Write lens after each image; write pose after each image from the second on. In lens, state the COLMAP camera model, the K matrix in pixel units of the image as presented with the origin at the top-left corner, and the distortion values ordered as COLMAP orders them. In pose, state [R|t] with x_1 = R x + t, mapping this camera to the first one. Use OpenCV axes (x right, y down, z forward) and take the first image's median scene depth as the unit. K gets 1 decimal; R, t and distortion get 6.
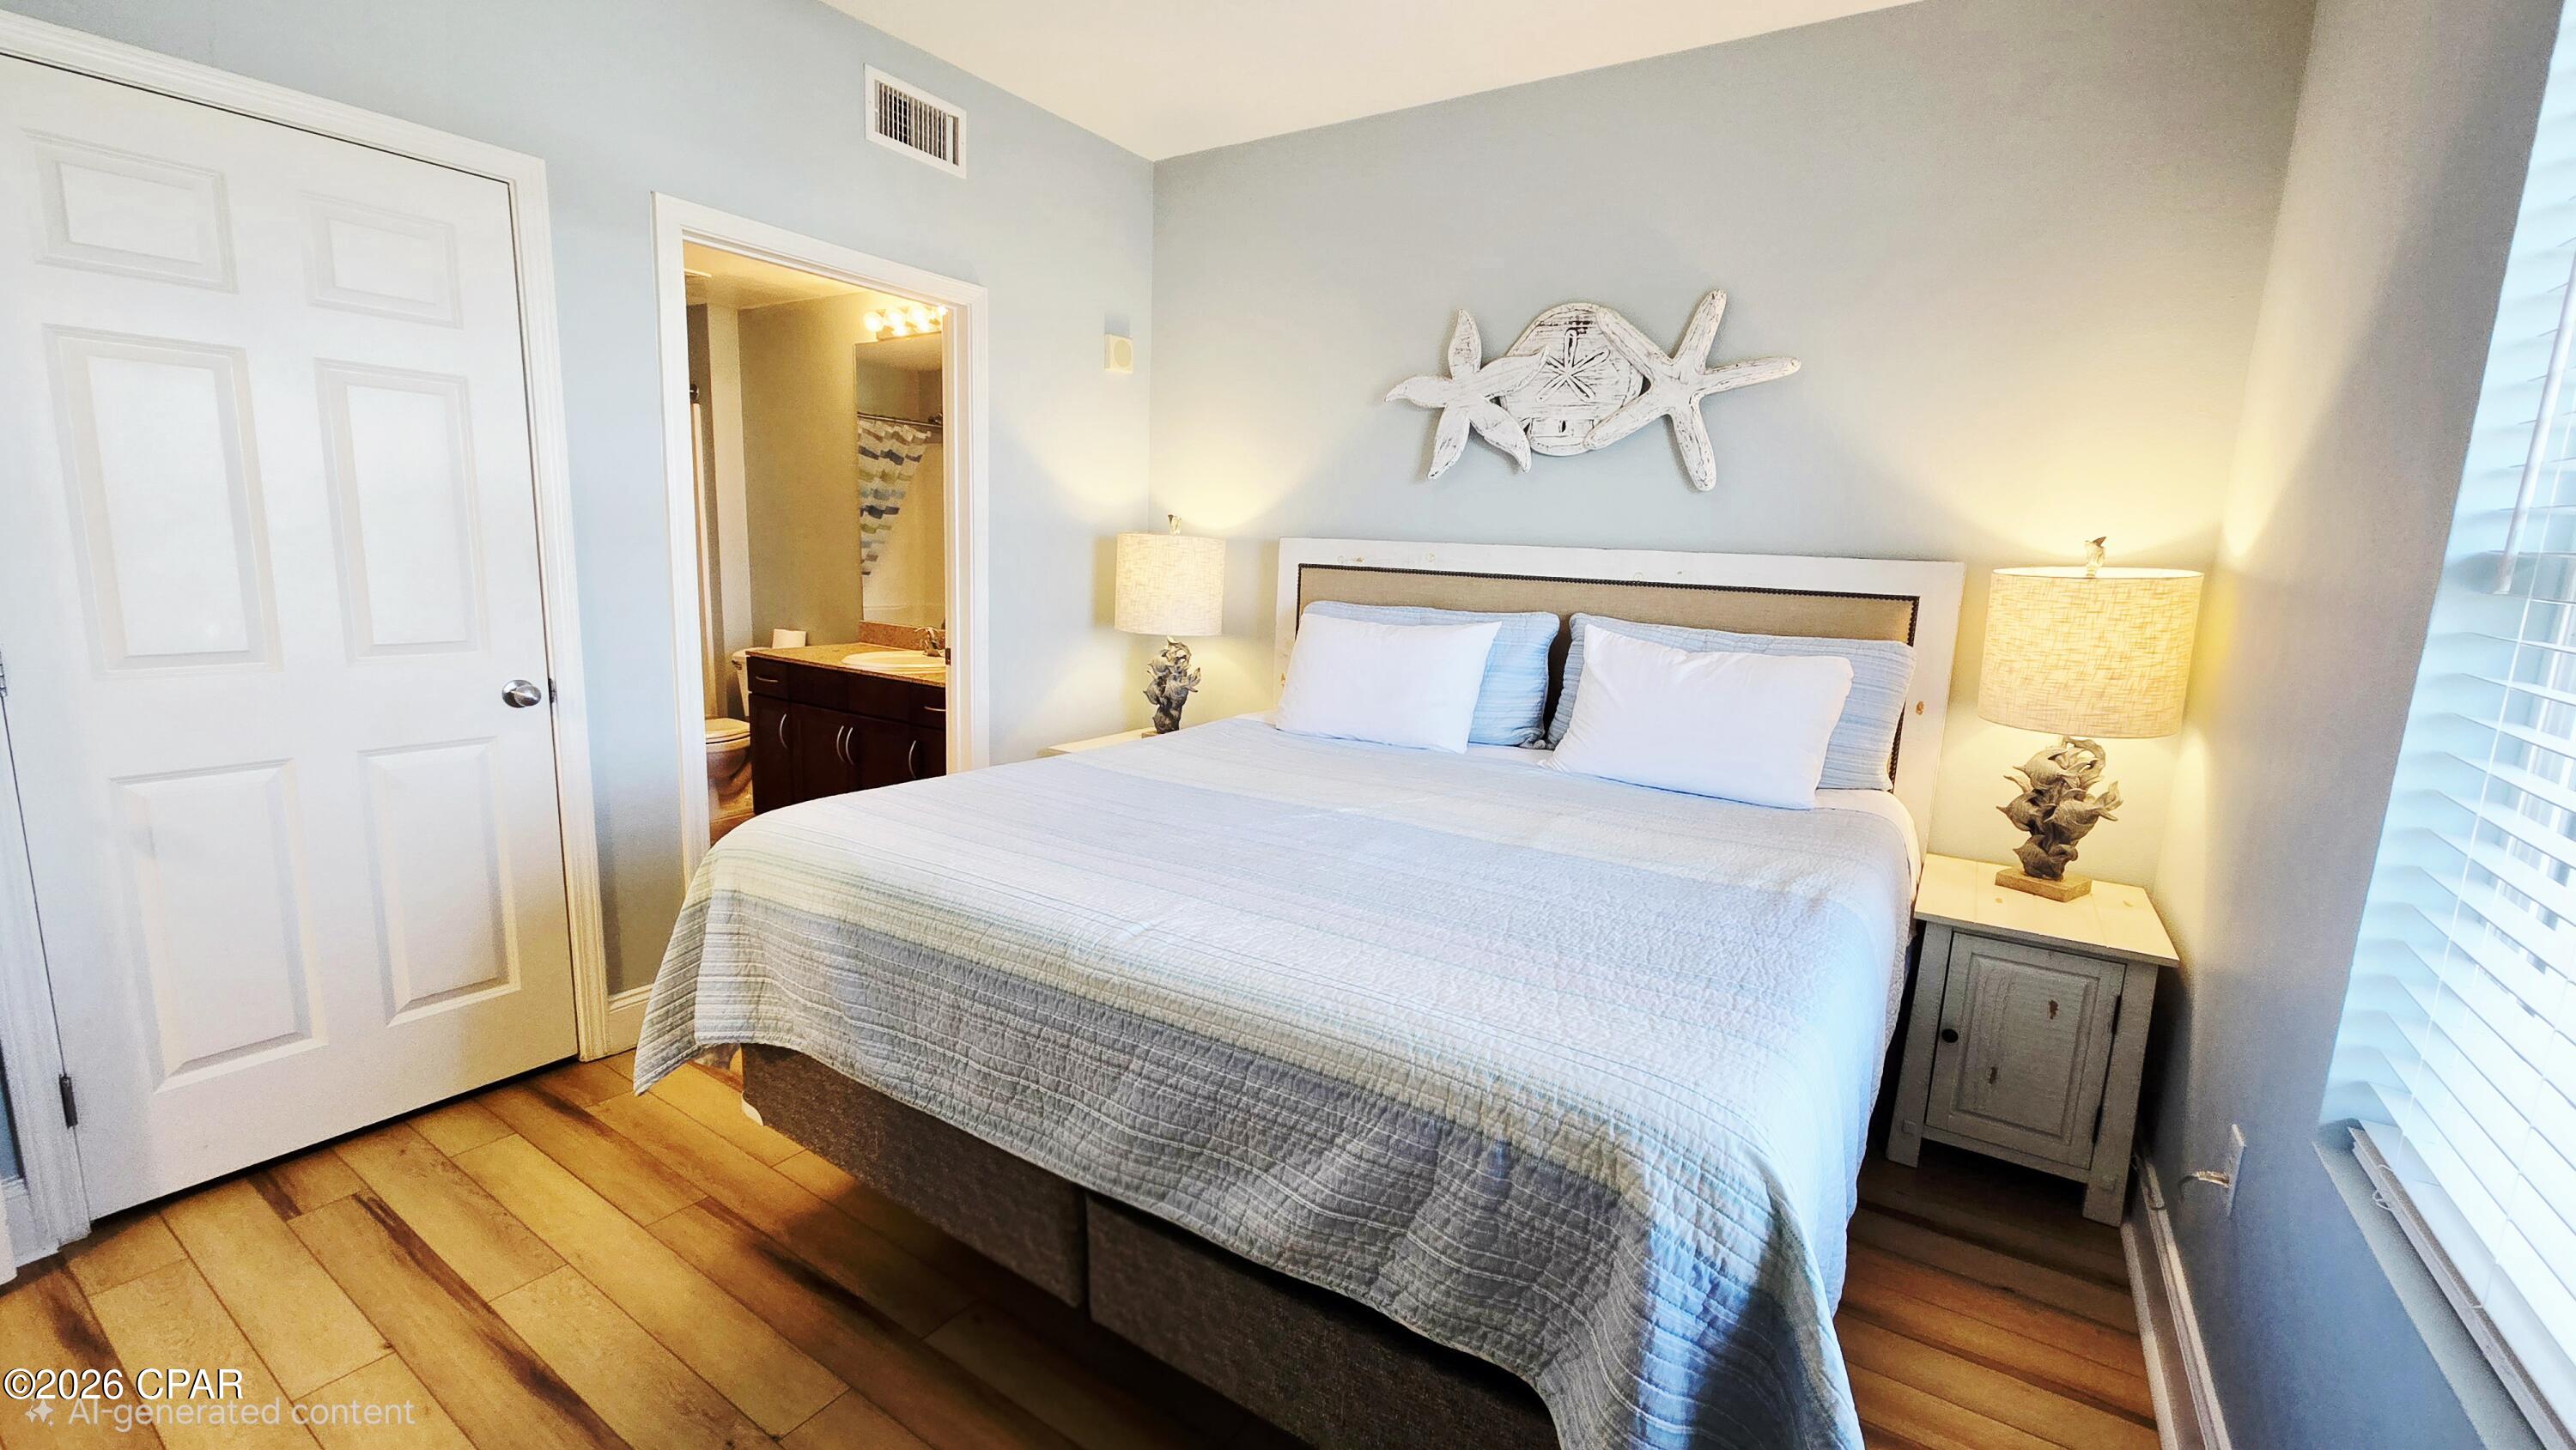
lens RADIAL K [[1055.7, 0, 1301.0], [0, 1055.7, 715.6], [0, 0, 1]] dist [0.006011, -0.000762]
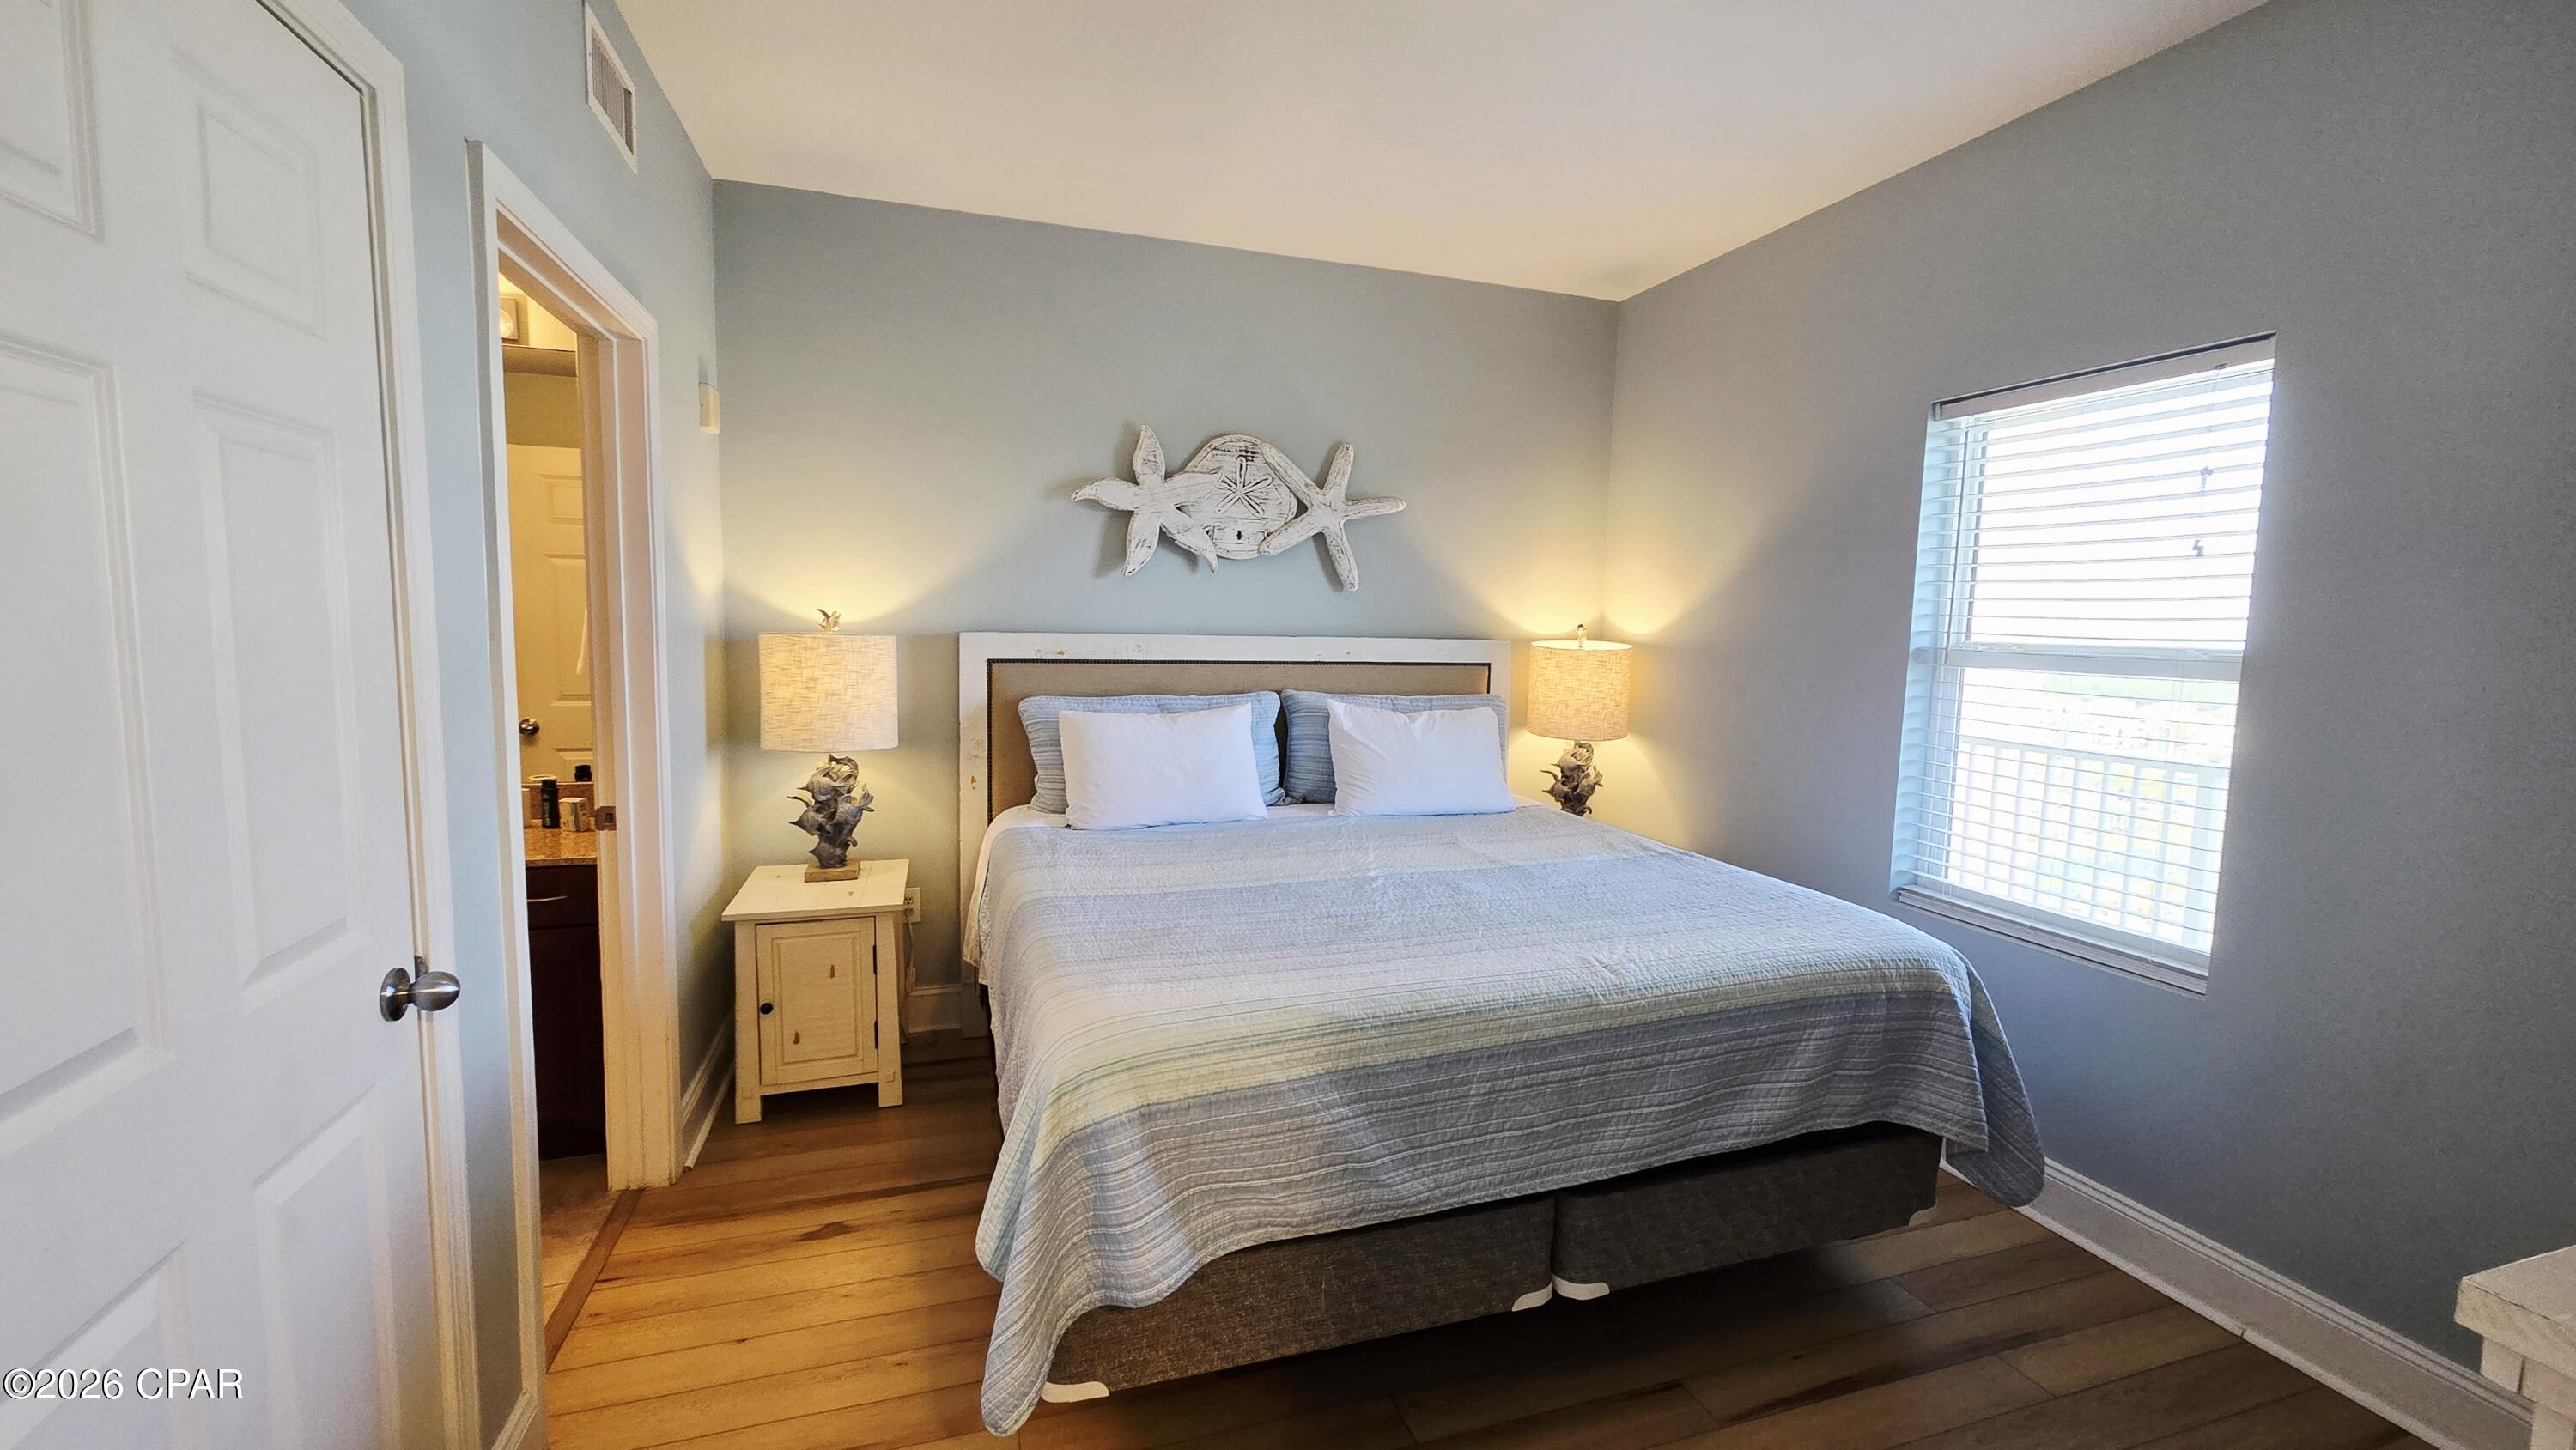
lens RADIAL K [[1055.7, 0, 1302.3], [0, 1055.7, 722.0], [0, 0, 1]] dist [0.006011, -0.000762]
pose [[0.621977, -0.103438, 0.776173, -0.717246], [0.129551, 0.991170, 0.028276, -0.097133], [-0.772244, 0.082967, 0.629885, 0.229807]]
